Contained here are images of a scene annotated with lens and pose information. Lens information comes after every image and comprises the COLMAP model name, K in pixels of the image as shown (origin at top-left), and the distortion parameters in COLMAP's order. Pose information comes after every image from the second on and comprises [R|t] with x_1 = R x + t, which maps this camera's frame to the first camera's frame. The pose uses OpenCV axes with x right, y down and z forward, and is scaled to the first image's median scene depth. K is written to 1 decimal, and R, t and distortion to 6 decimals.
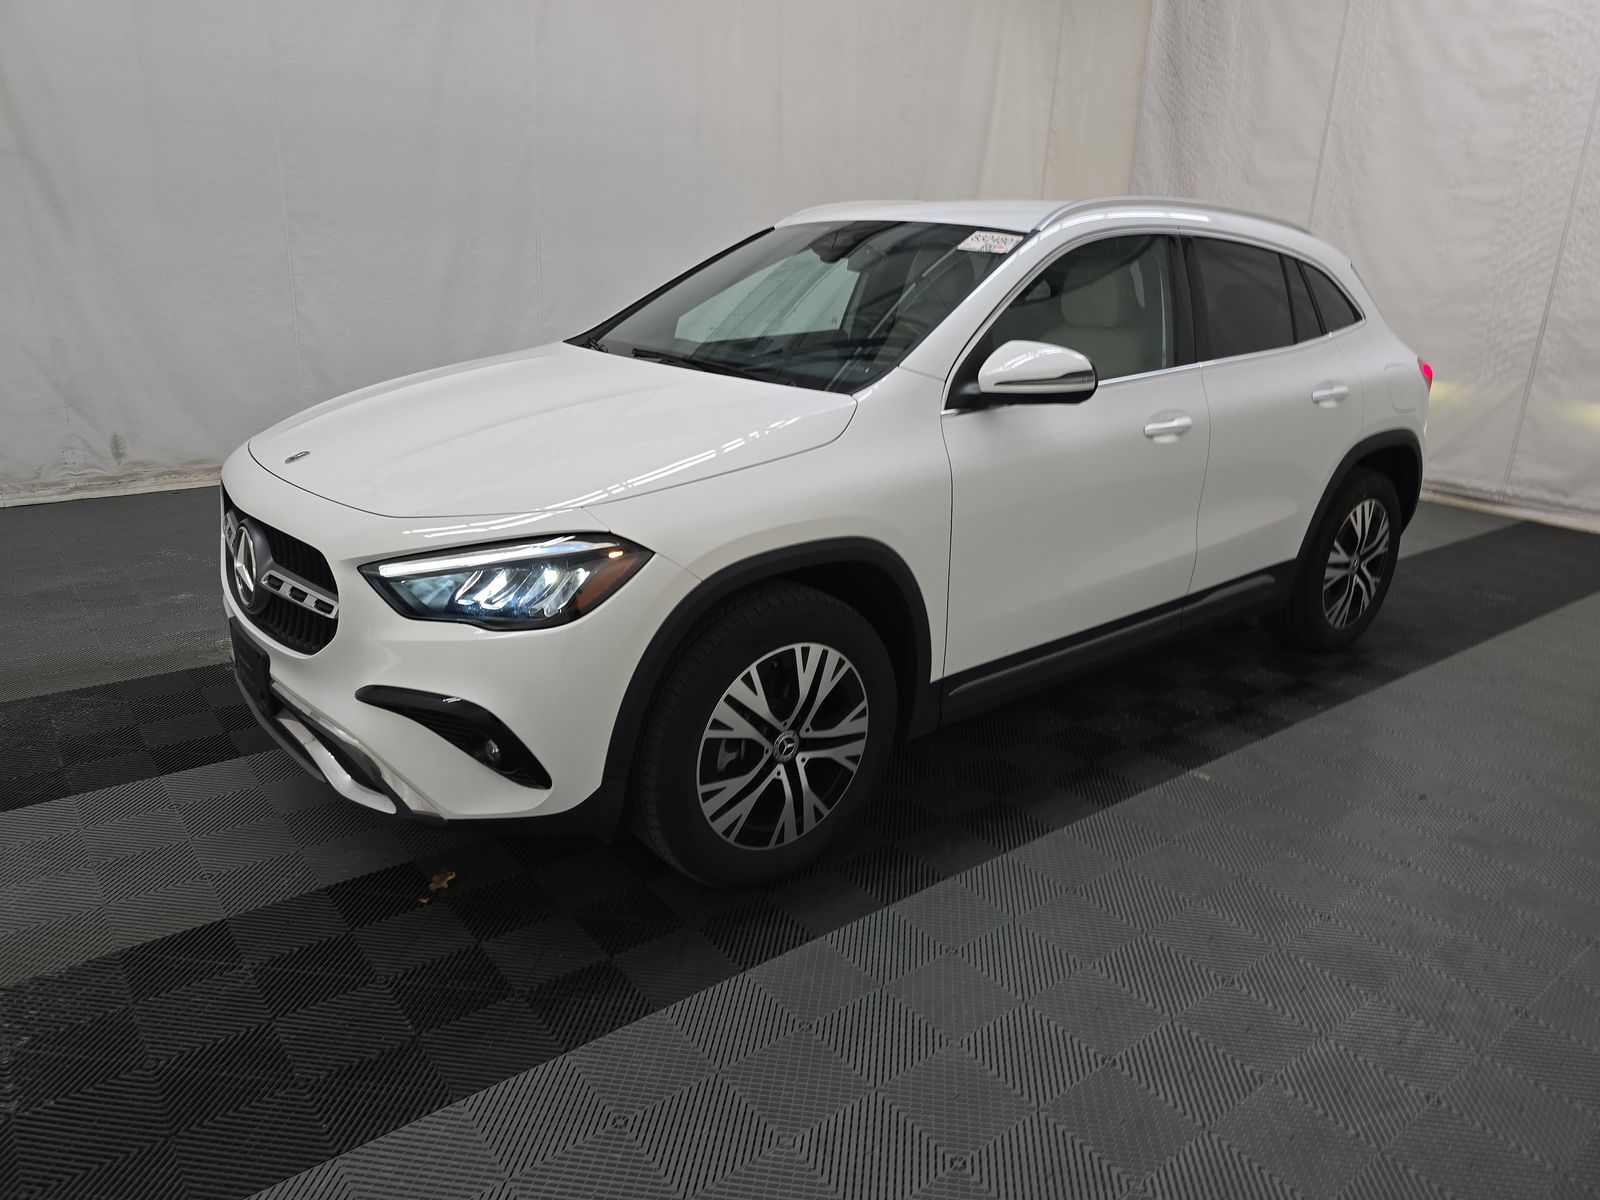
lens RADIAL K [[1077.2, 0, 808.0], [0, 1077.2, 595.0], [0, 0, 1]] dist [0.032402, -0.025509]
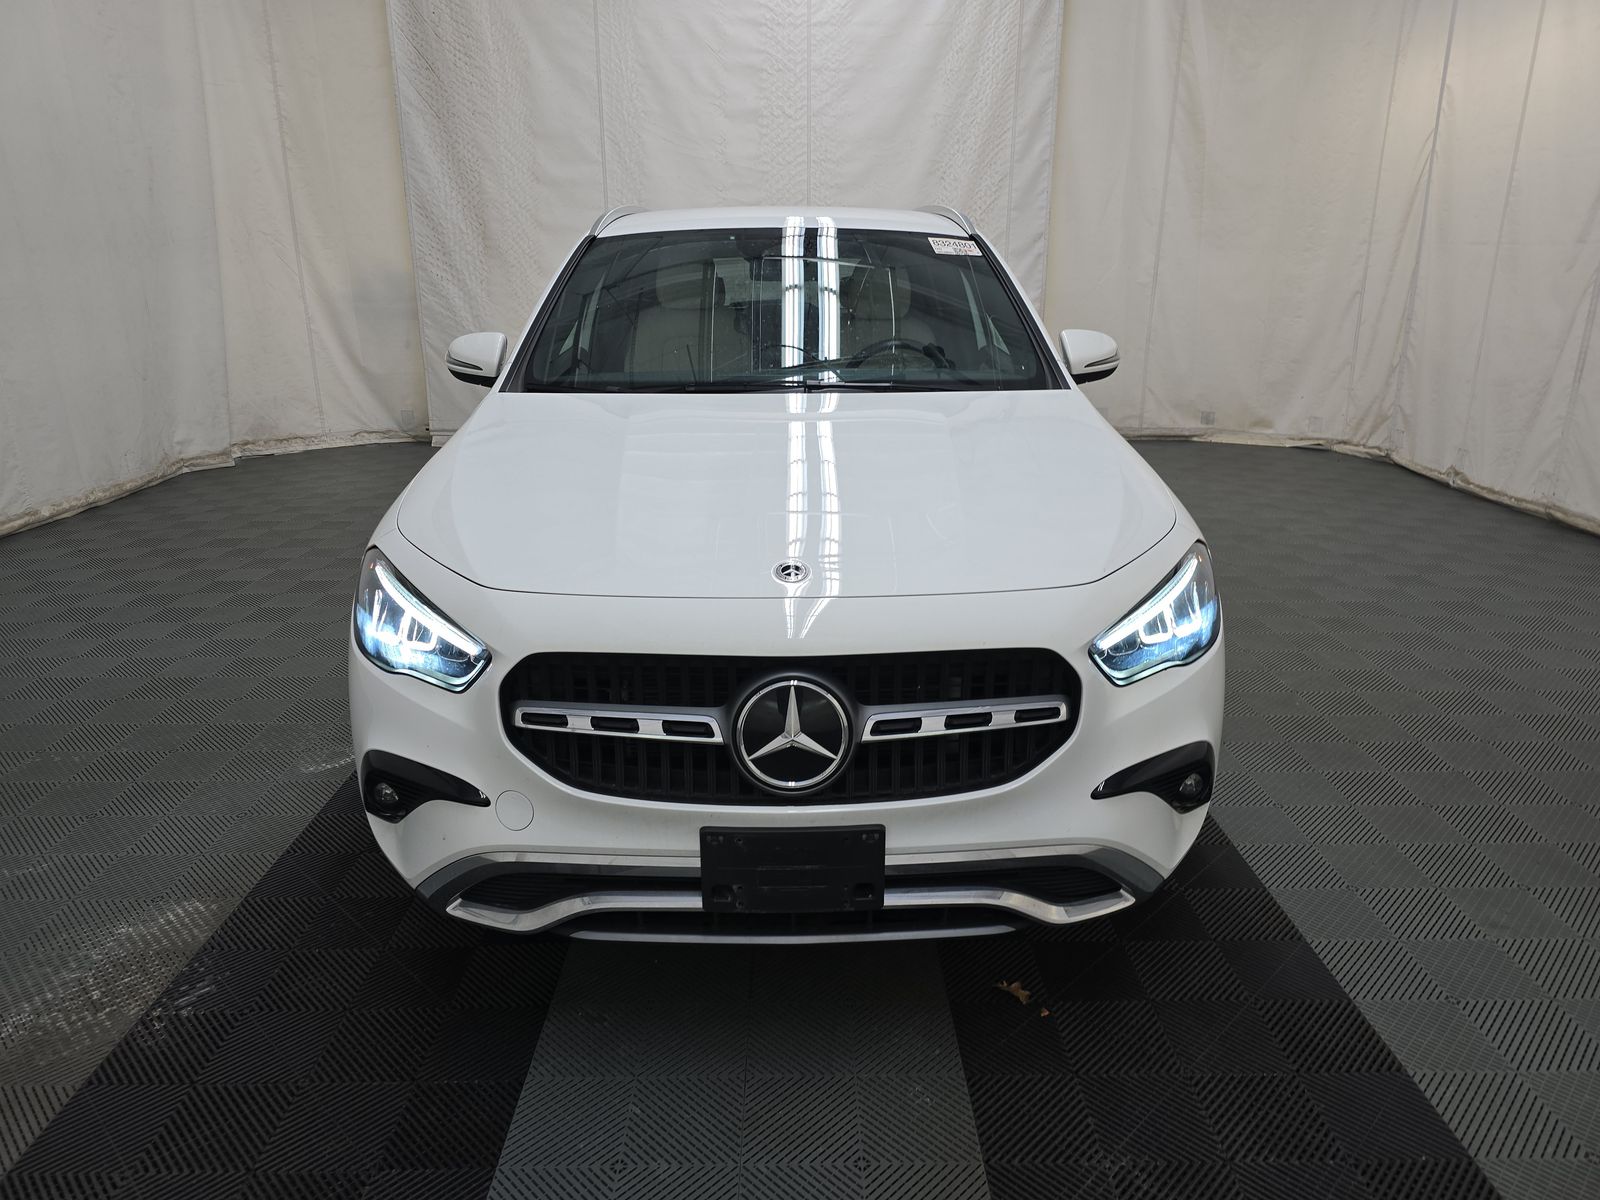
lens RADIAL K [[1077.2, 0, 808.0], [0, 1077.2, 595.0], [0, 0, 1]] dist [0.032402, -0.025509]
pose [[0.621570, -0.265070, 0.737149, -0.359995], [0.260636, 0.957377, 0.124491, -0.069553], [-0.738728, 0.114747, 0.664164, 0.182163]]
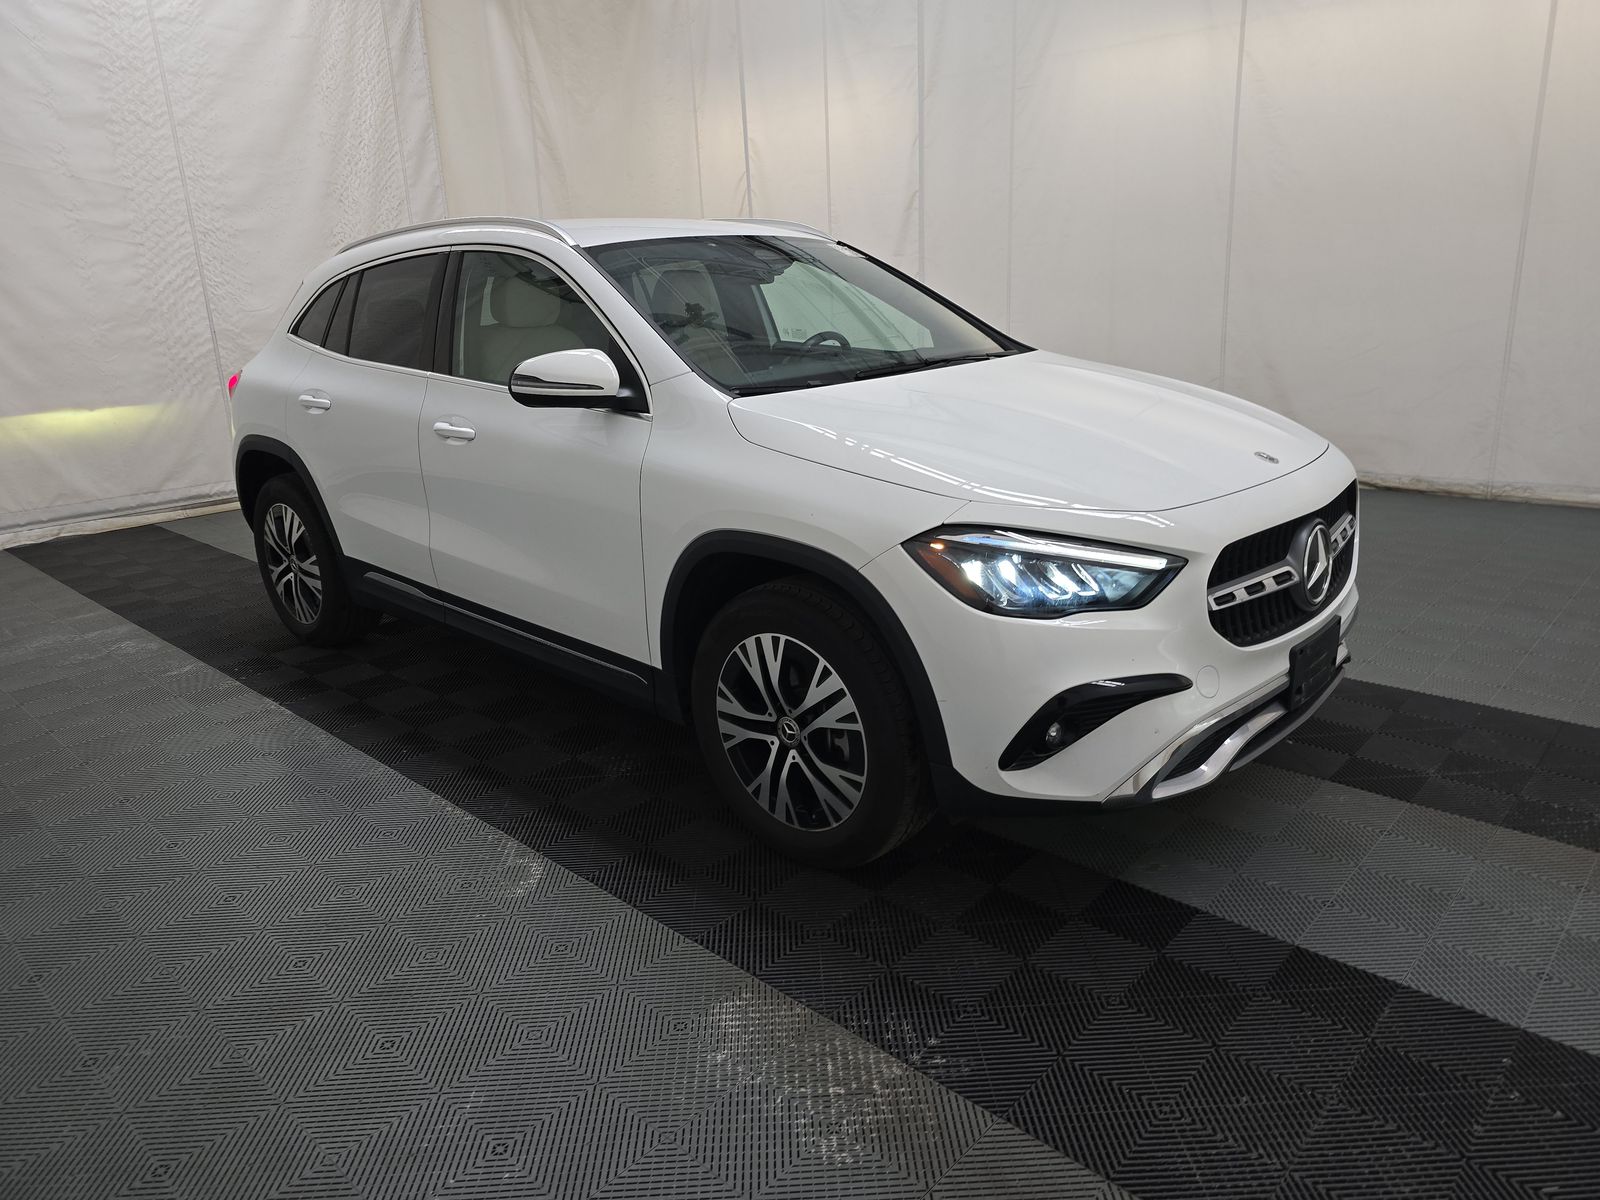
lens RADIAL K [[1055.9, 0, 800.0], [0, 1055.9, 600.0], [0, 0, 1]] dist [0.031633, -0.026311]
pose [[-0.138024, -0.318657, 0.937767, -0.505969], [0.336219, 0.875529, 0.346995, -0.185023], [-0.931615, 0.363189, -0.013706, 0.542143]]
